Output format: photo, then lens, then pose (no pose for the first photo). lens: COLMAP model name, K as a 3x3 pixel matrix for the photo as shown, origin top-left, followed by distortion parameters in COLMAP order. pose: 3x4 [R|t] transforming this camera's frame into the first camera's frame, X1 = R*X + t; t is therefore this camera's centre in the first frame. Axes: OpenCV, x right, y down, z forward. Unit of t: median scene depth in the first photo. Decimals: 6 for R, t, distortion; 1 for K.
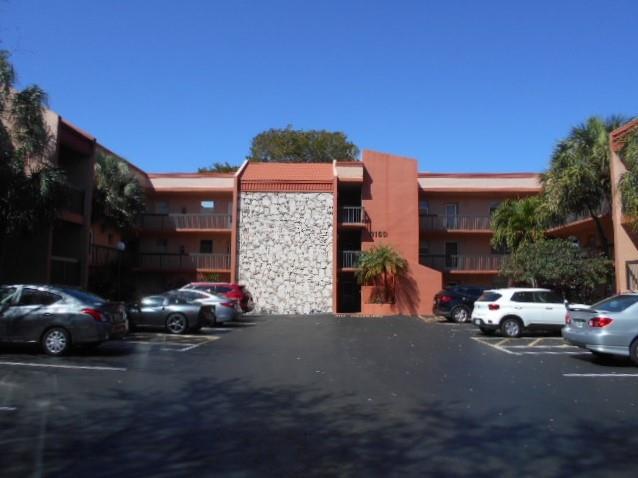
lens RADIAL K [[509.0, 0, 319.0], [0, 509.0, 239.0], [0, 0, 1]] dist [-0.083921, 0.228607]
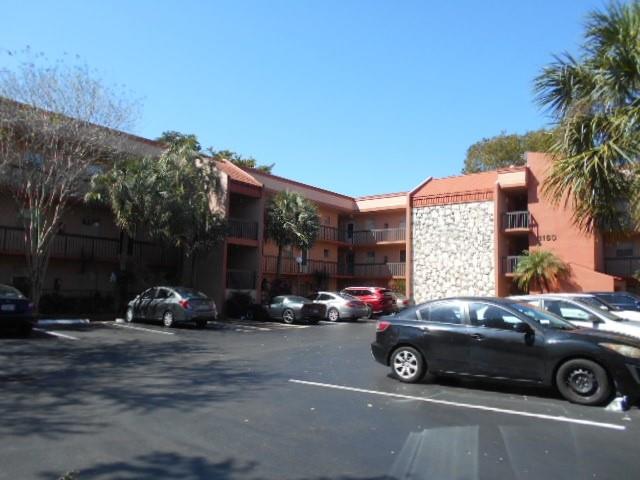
lens RADIAL K [[510.6, 0, 320.0], [0, 510.6, 240.0], [0, 0, 1]] dist [-0.083921, 0.228607]
pose [[0.803543, -0.054916, -0.592708, 0.350053], [0.047984, 0.998471, -0.027458, 0.000685], [0.593309, -0.006377, 0.804949, -0.037515]]
